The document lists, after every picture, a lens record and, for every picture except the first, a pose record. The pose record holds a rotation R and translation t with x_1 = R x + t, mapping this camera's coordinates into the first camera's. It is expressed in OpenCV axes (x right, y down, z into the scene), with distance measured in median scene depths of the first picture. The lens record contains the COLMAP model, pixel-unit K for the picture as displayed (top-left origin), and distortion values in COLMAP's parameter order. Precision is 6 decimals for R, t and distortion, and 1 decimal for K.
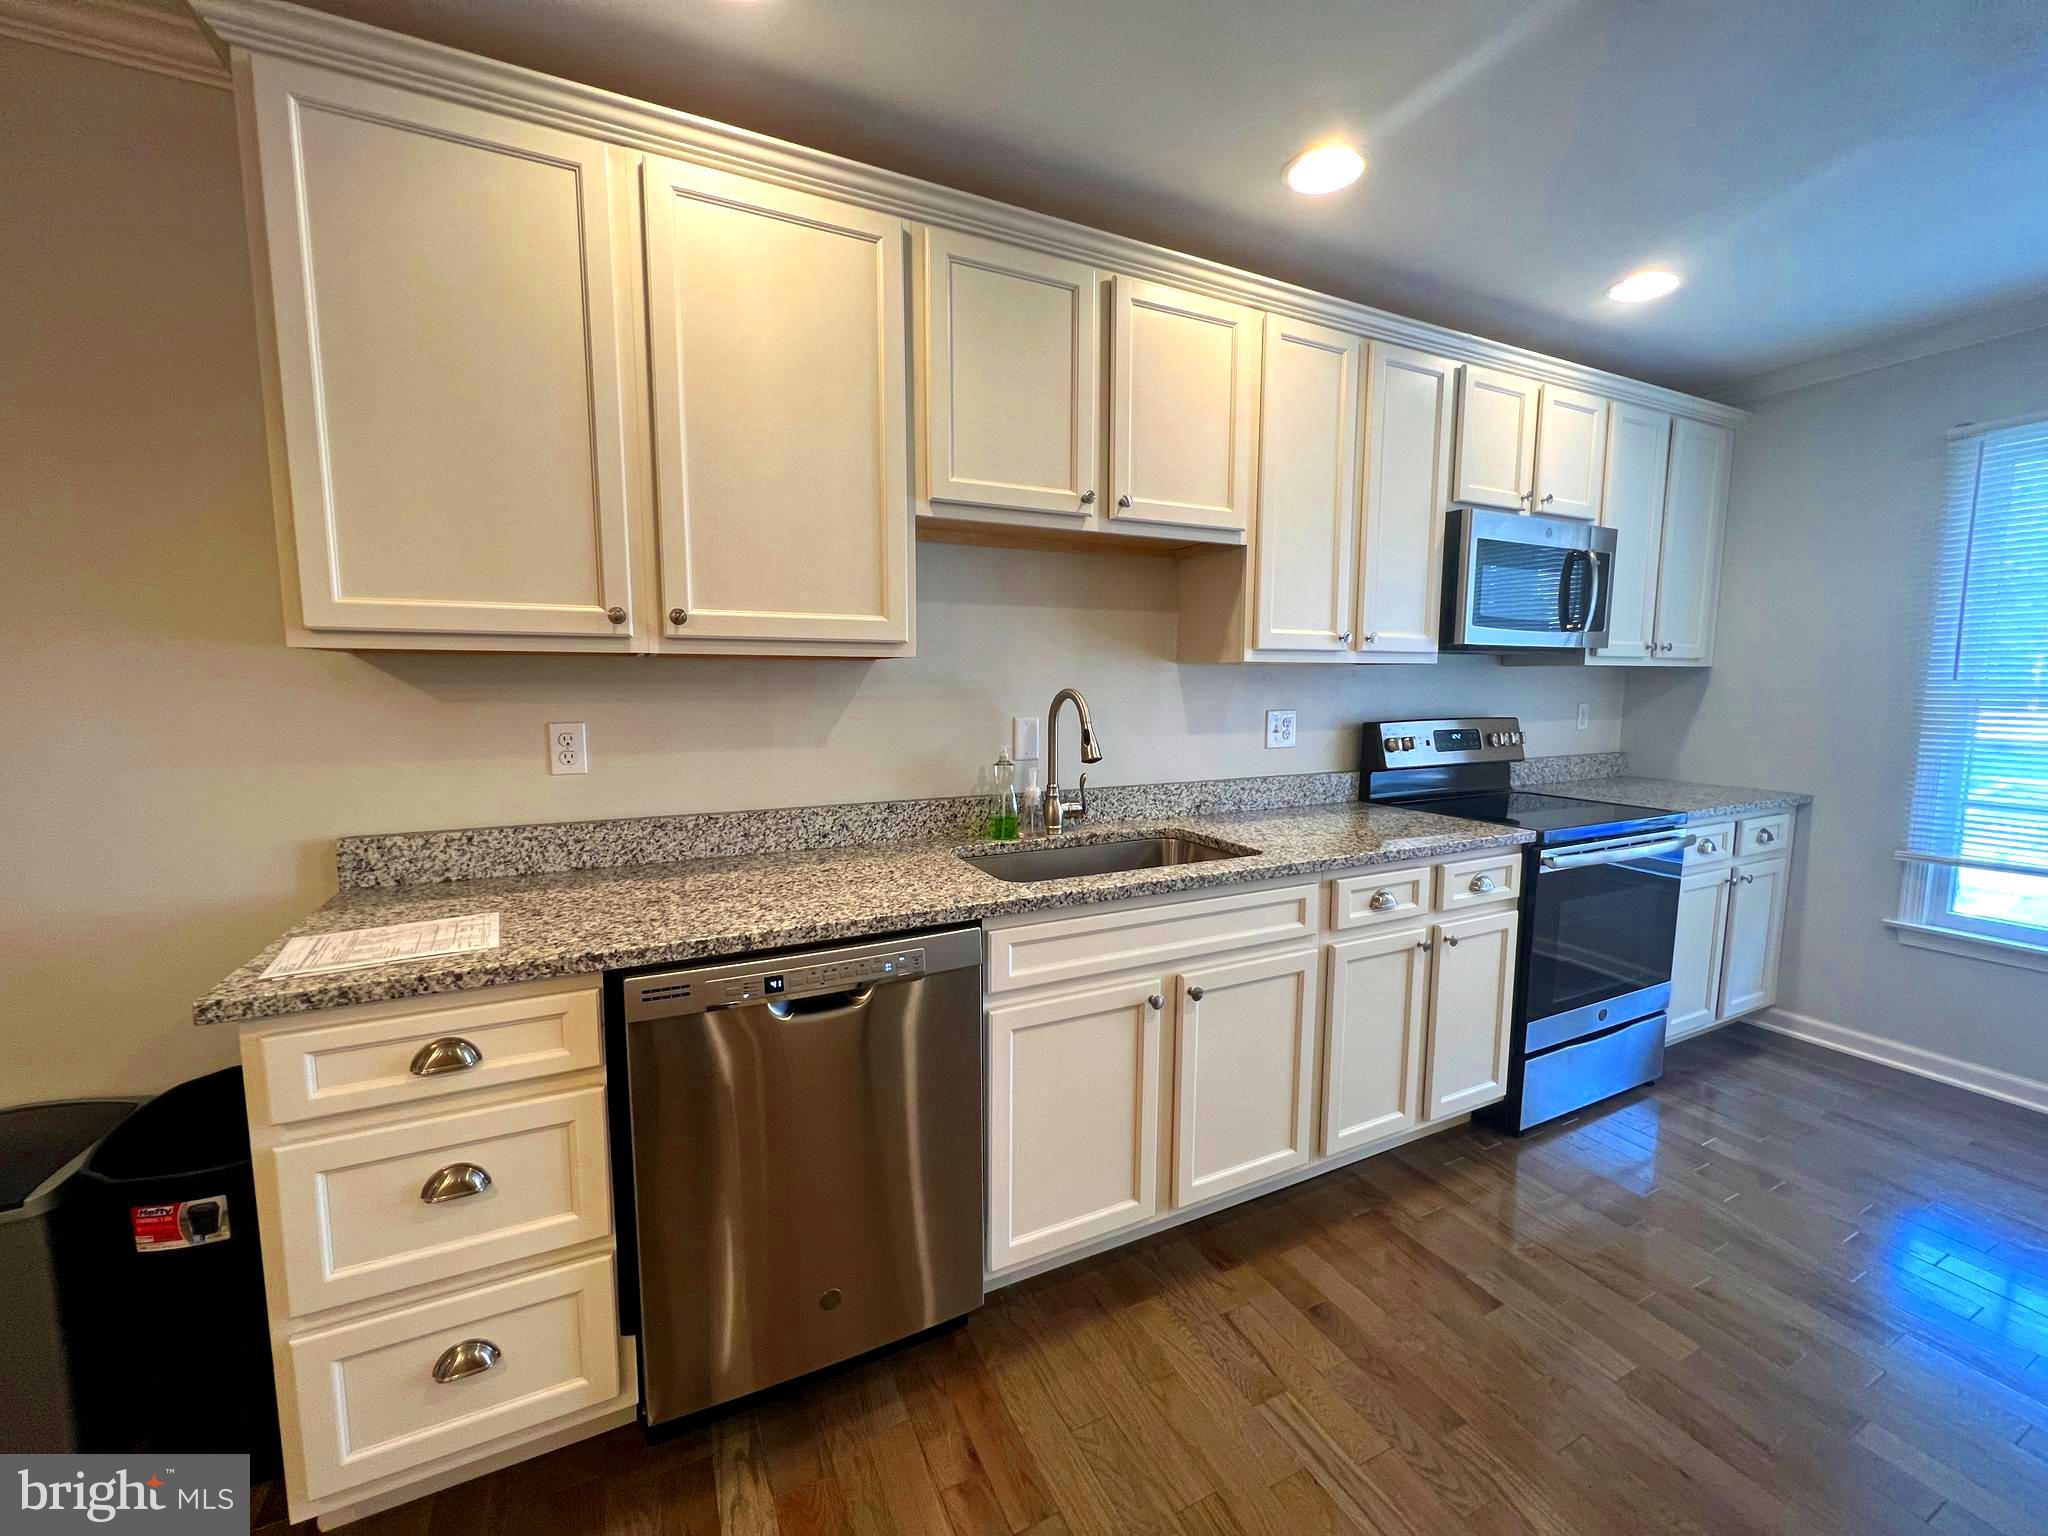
lens RADIAL K [[821.3, 0, 1025.2], [0, 821.3, 766.3], [0, 0, 1]] dist [0.000518, -0.000187]
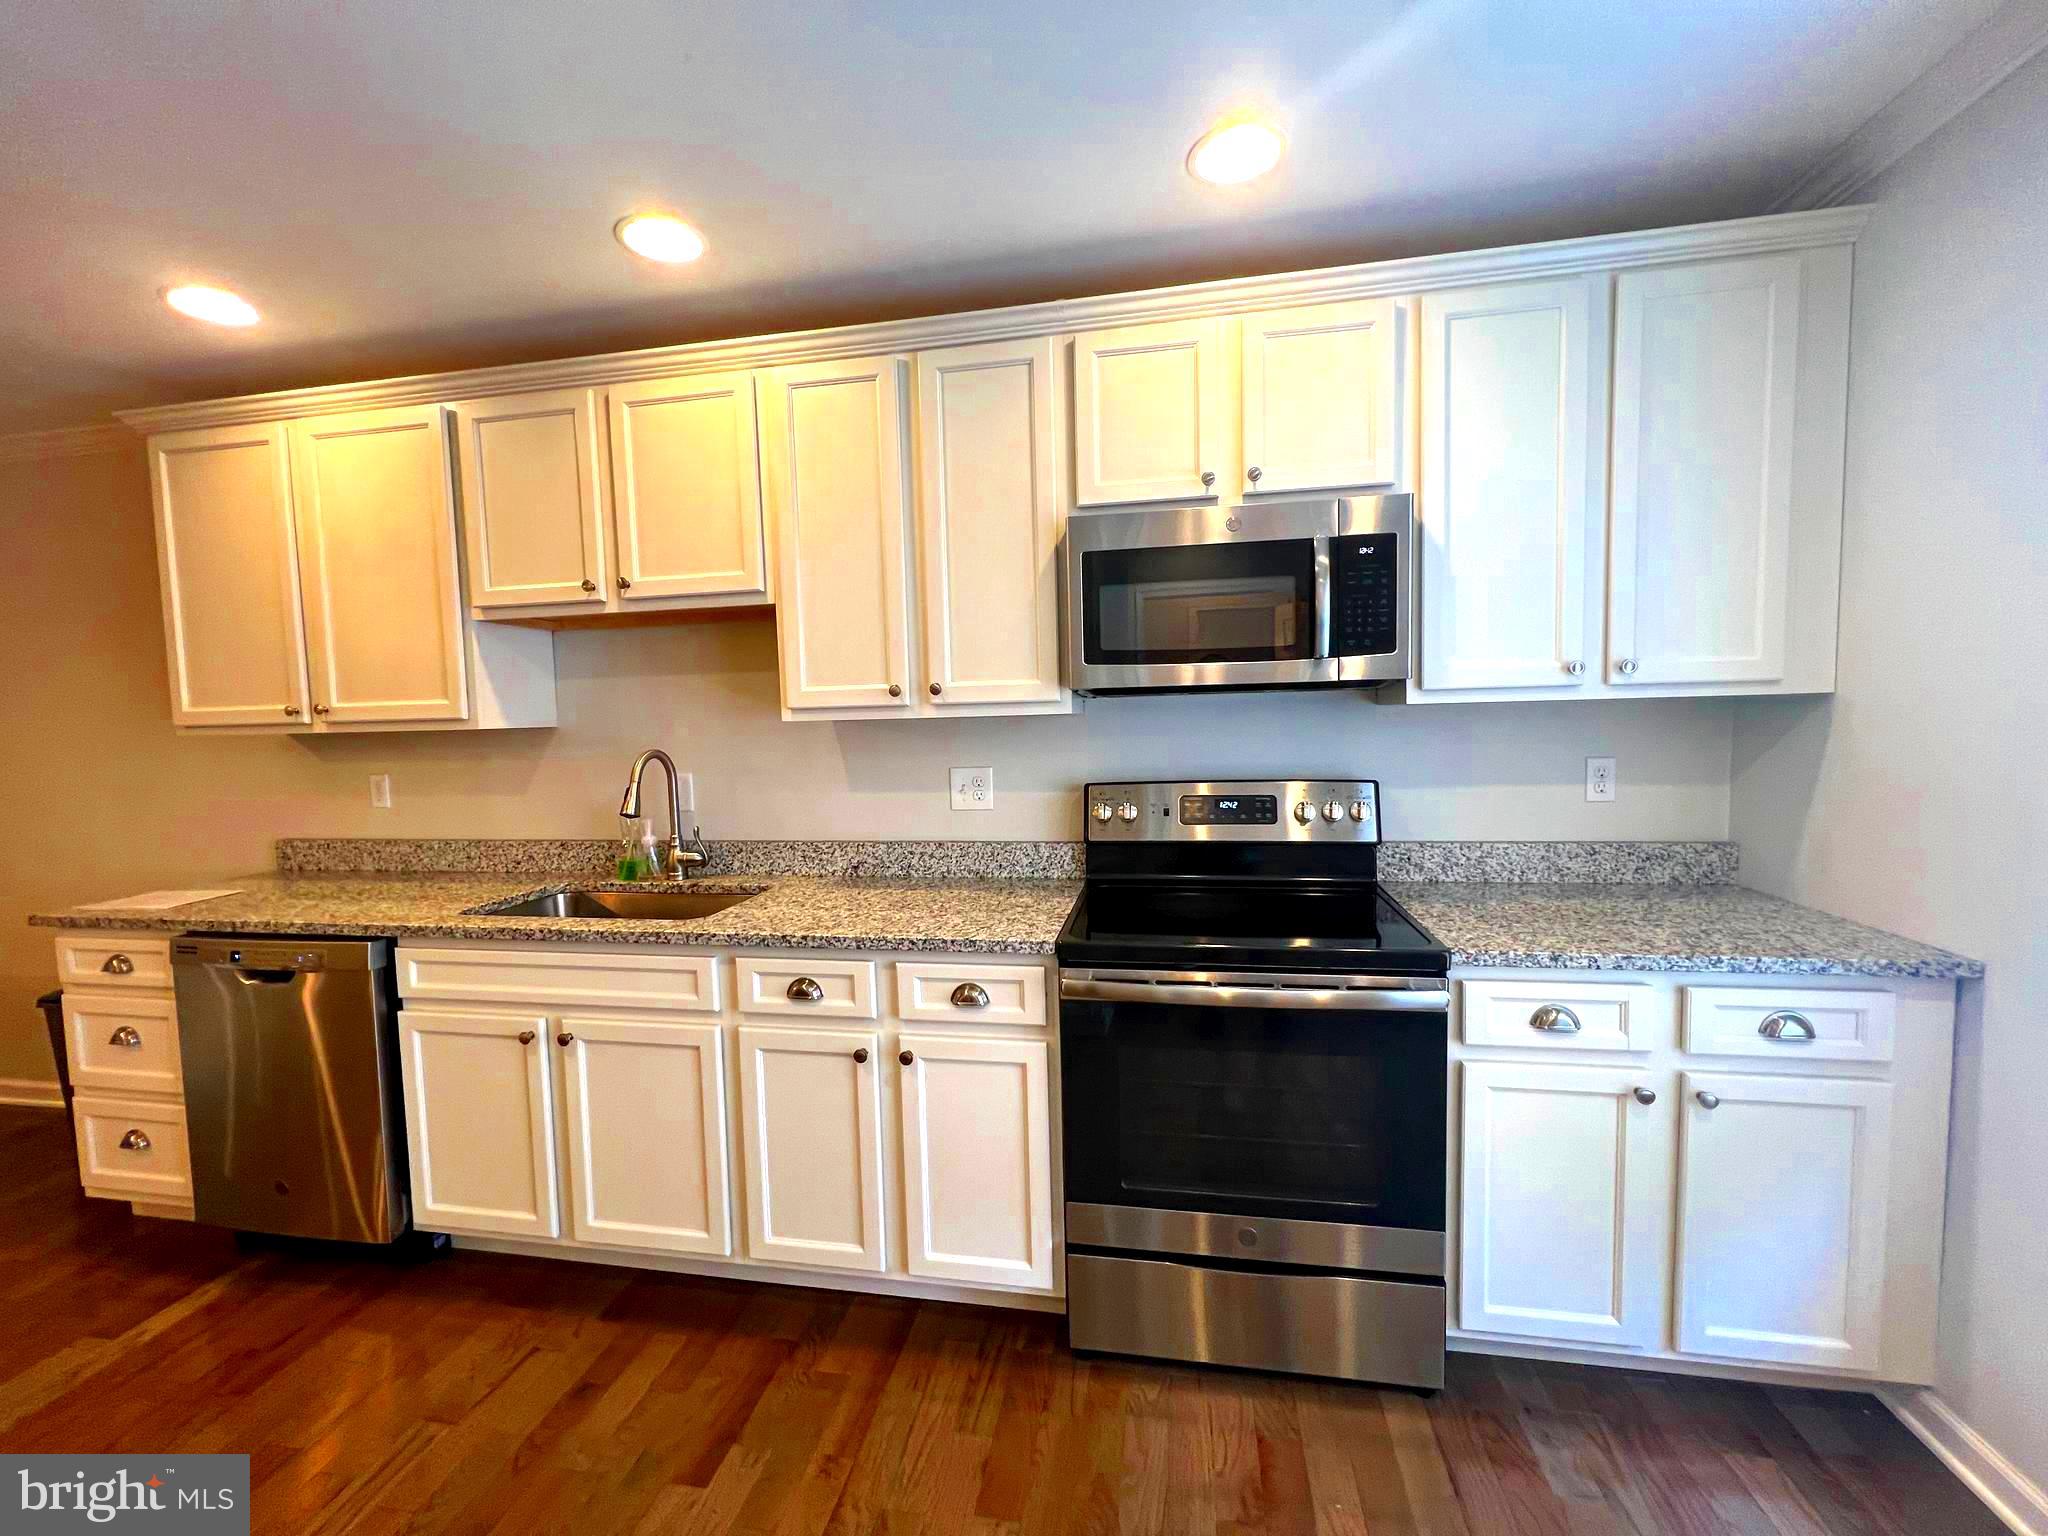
lens RADIAL K [[821.3, 0, 1034.2], [0, 821.3, 766.6], [0, 0, 1]] dist [0.000518, -0.000187]
pose [[0.803307, 0.016505, -0.595336, 1.127750], [-0.036312, 0.999114, -0.021297, -0.066666], [0.594457, 0.038725, 0.803194, 0.413890]]
